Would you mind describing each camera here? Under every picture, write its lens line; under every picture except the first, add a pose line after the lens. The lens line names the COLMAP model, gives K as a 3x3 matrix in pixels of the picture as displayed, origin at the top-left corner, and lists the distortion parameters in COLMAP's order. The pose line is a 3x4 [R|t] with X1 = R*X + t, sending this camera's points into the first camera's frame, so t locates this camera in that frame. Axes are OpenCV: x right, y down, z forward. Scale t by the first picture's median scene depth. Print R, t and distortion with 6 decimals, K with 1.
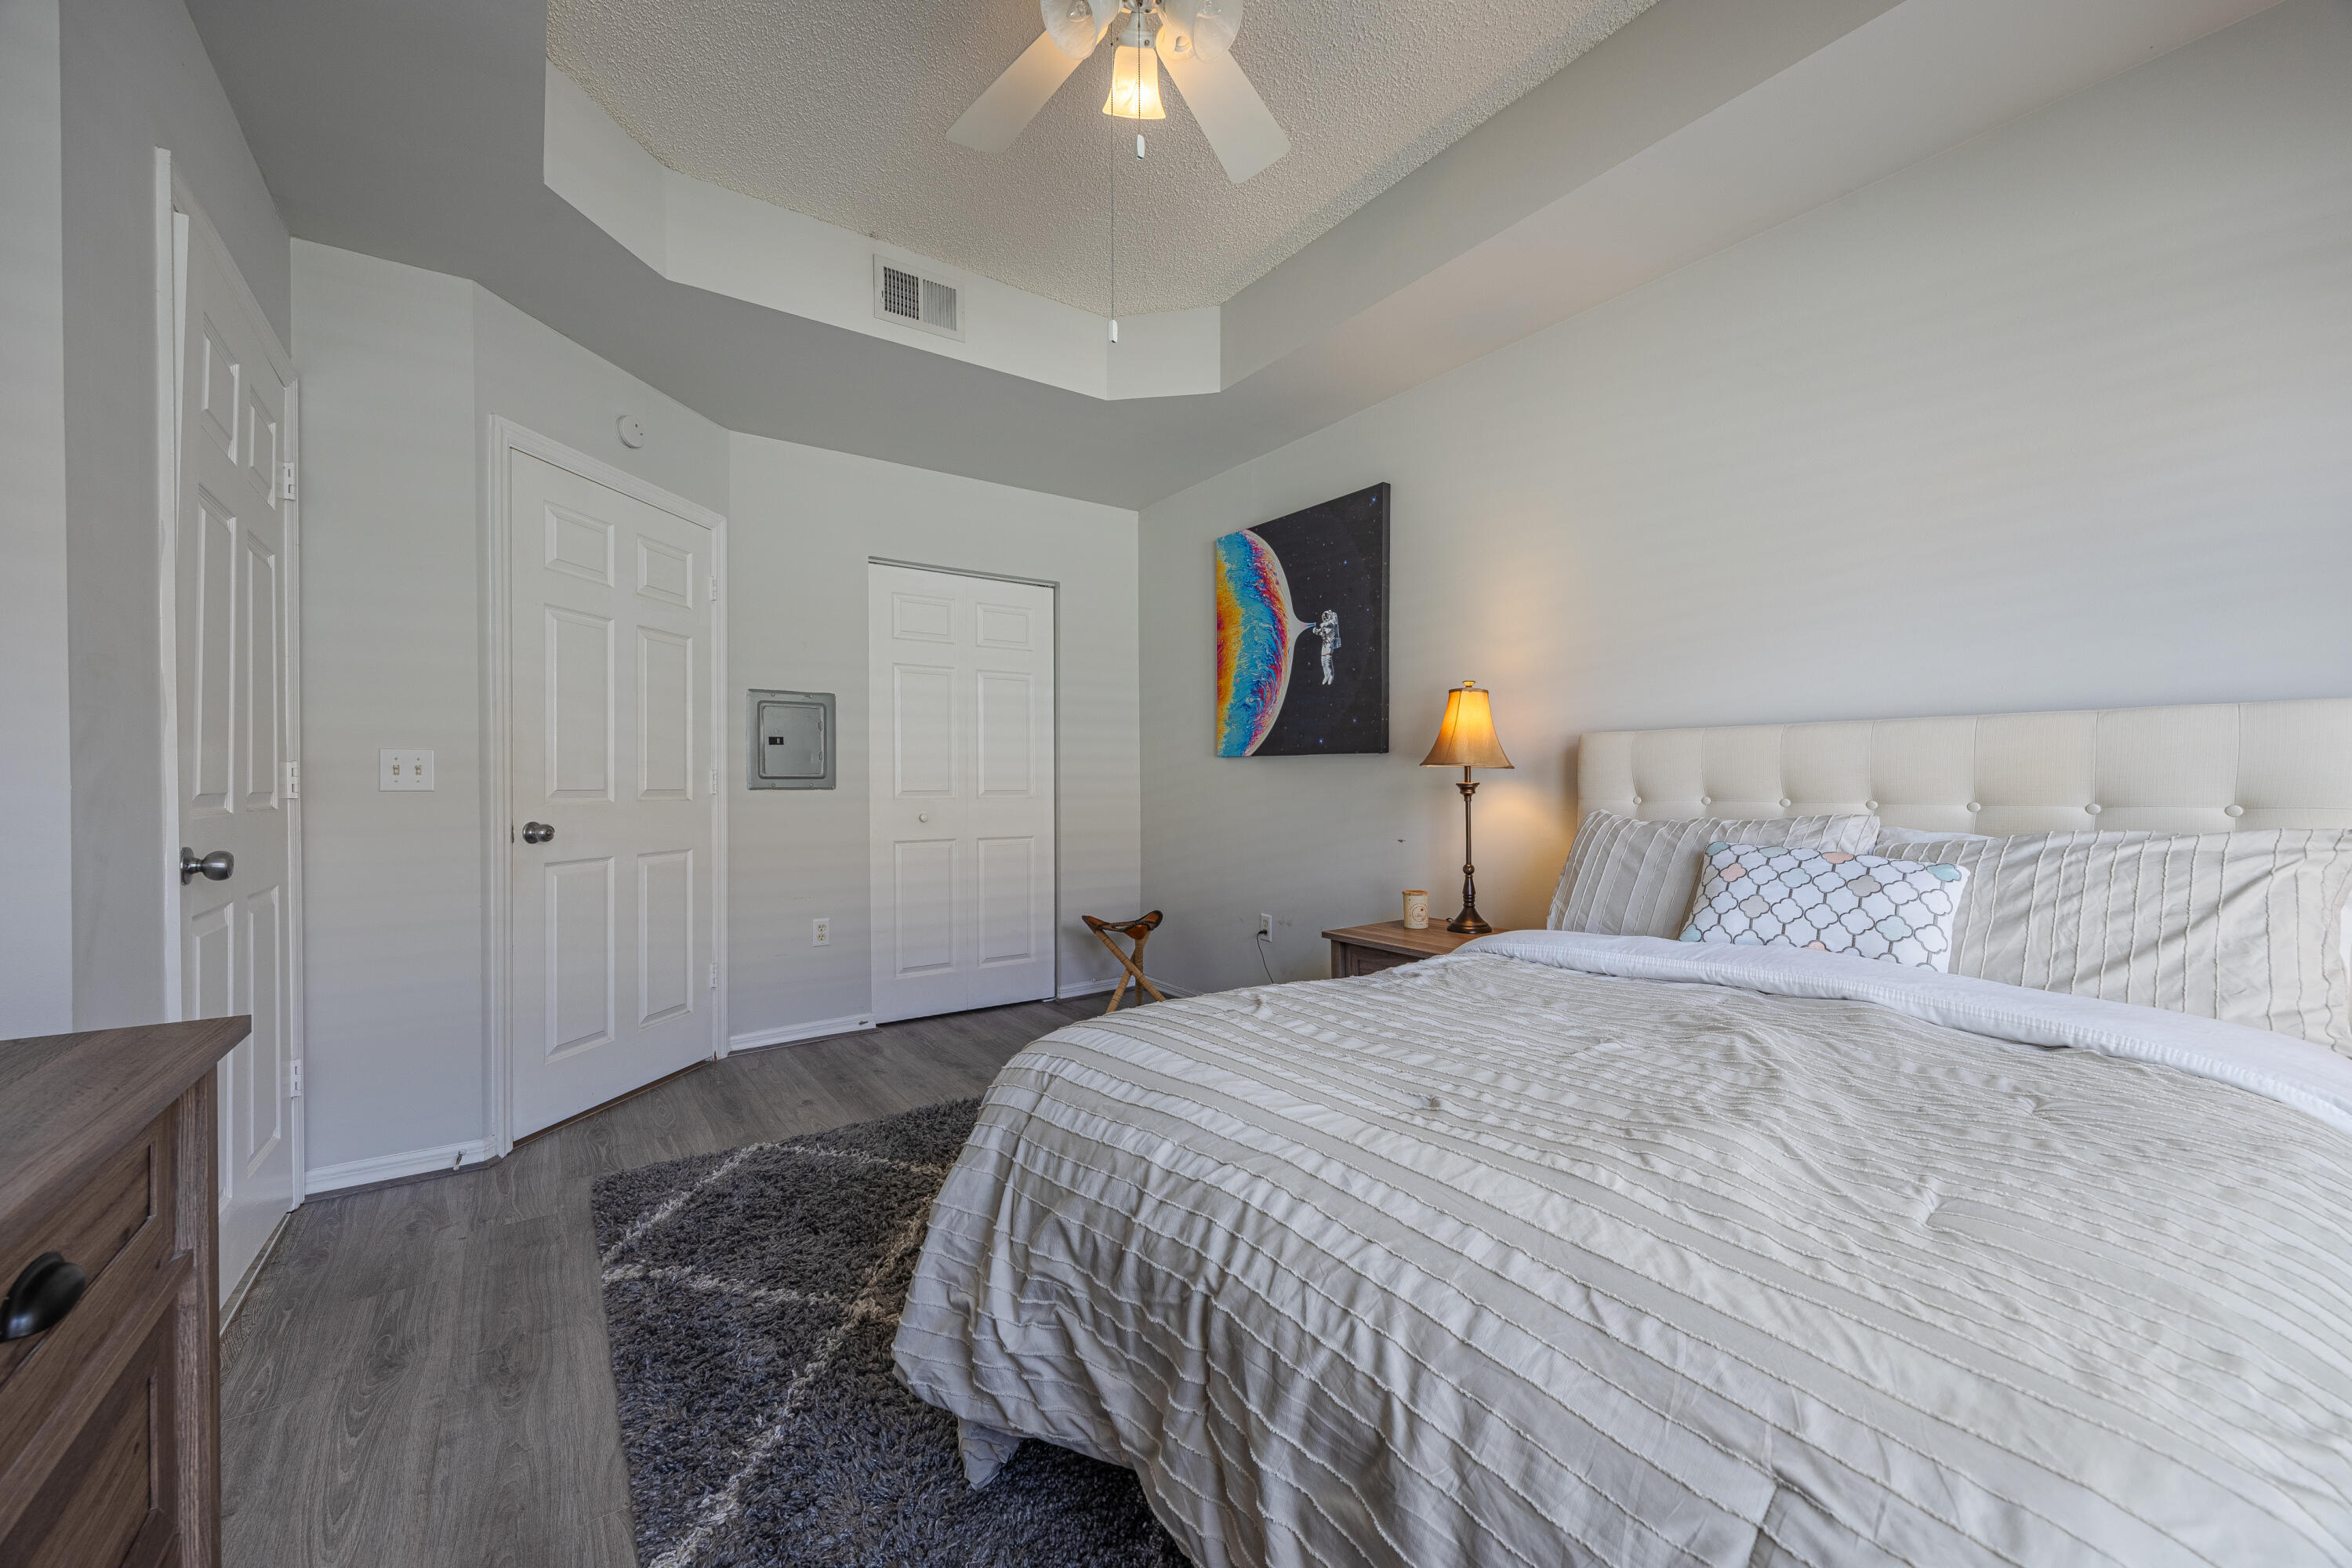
lens RADIAL K [[904.2, 0, 1177.1], [0, 904.2, 784.3], [0, 0, 1]] dist [-0.000447, 0.000091]
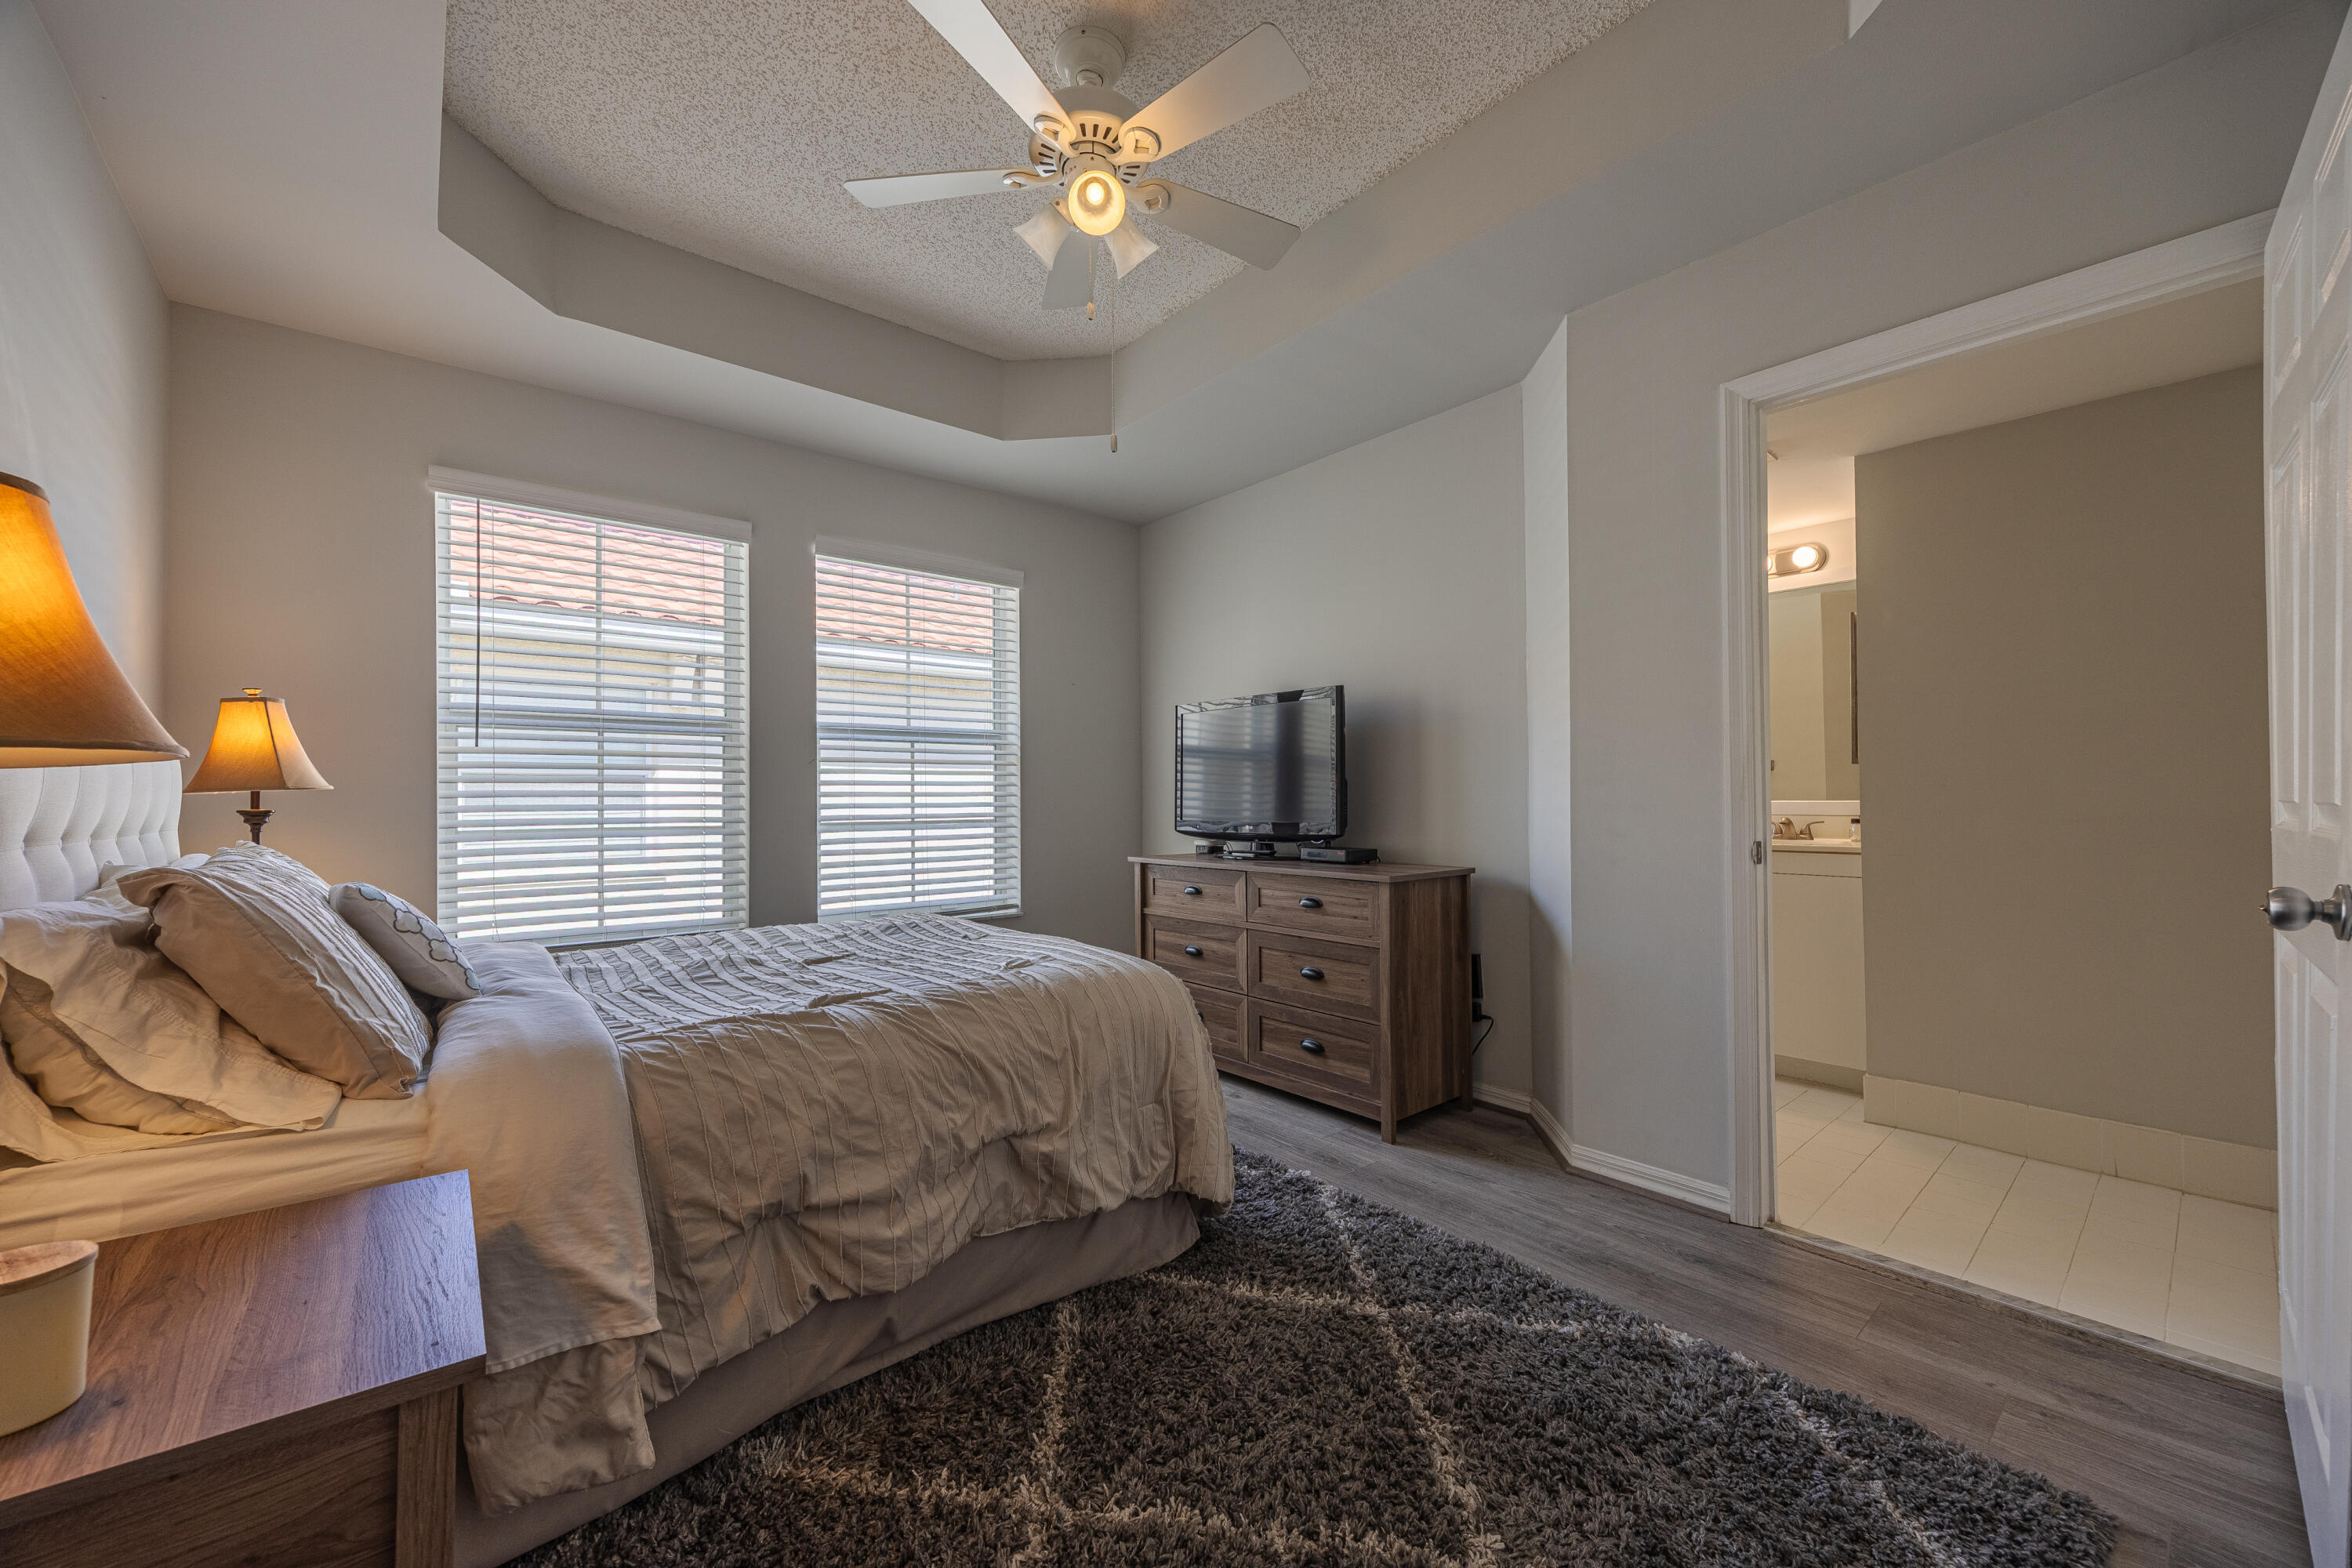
lens RADIAL K [[904.2, 0, 1177.1], [0, 904.2, 784.3], [0, 0, 1]] dist [-0.000447, 0.000091]
pose [[-0.997234, 0.010169, -0.073622, -0.029807], [0.011257, 0.999833, -0.014374, -0.002336], [0.073463, -0.015163, -0.997183, 0.983859]]
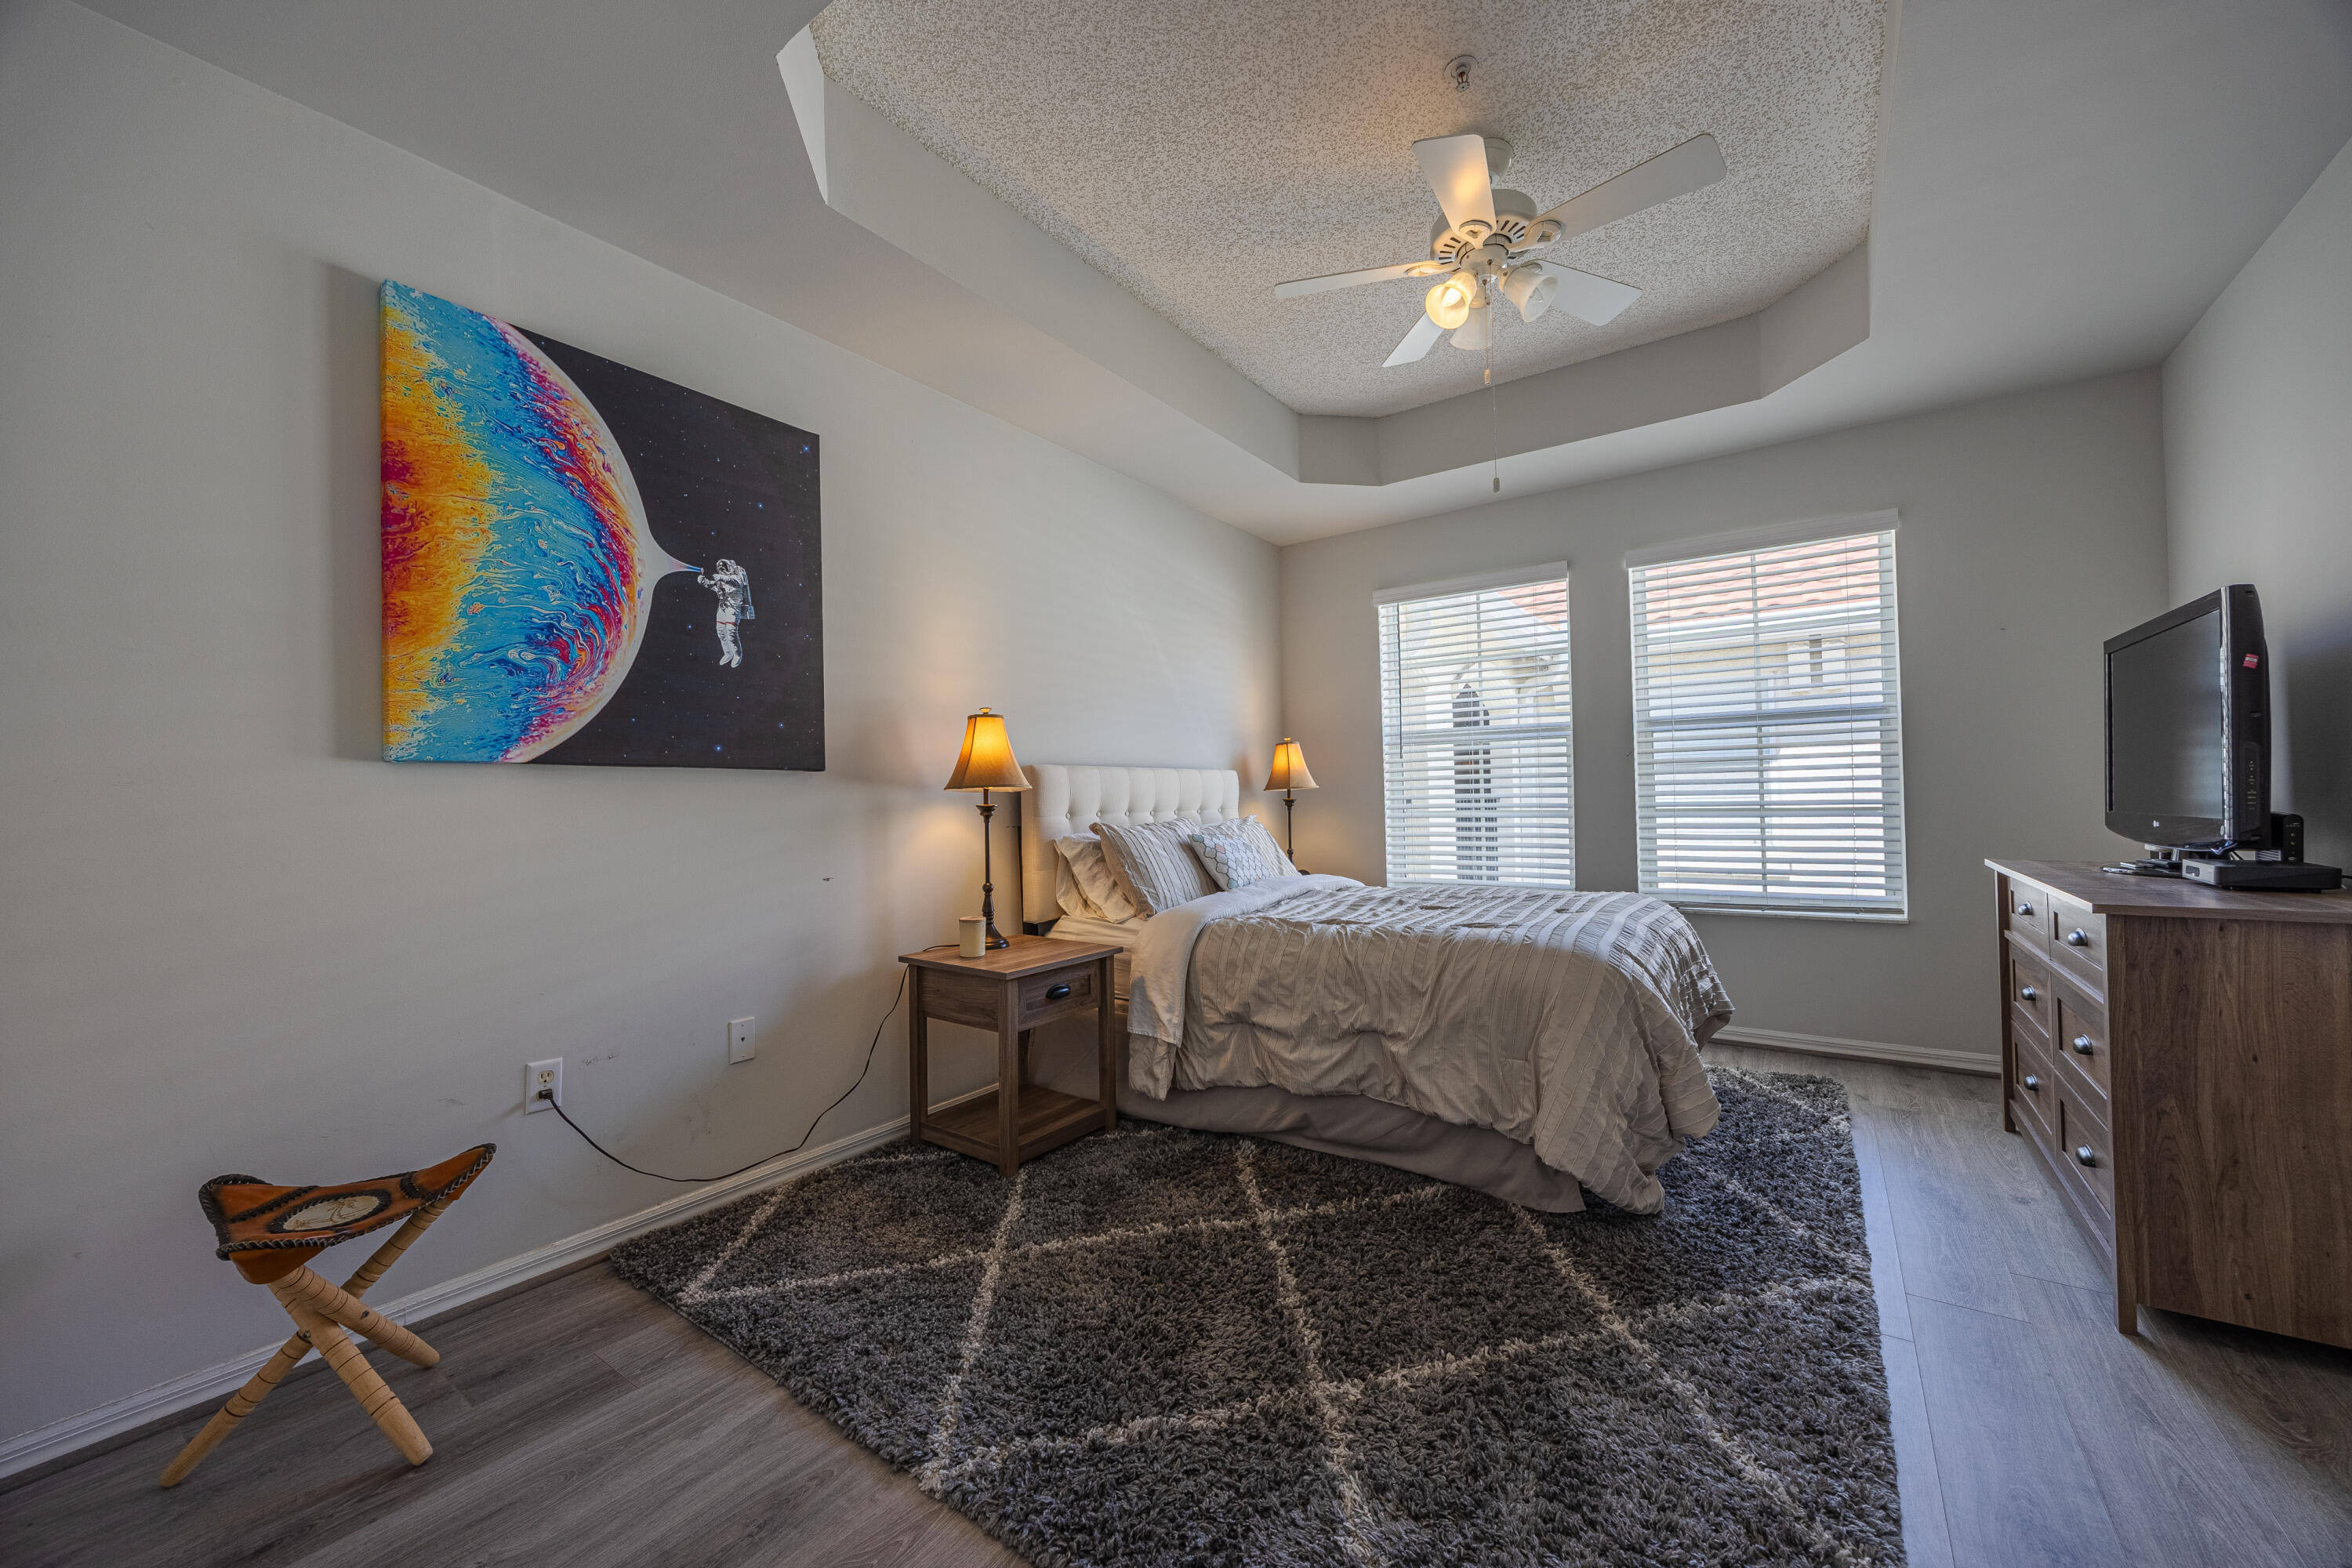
lens RADIAL K [[904.2, 0, 1177.1], [0, 904.2, 784.3], [0, 0, 1]] dist [-0.000447, 0.000091]
pose [[-0.320230, 0.025822, 0.946988, -0.559751], [0.023141, 0.999543, -0.019430, -0.000386], [-0.947057, 0.015692, -0.320681, 0.857450]]
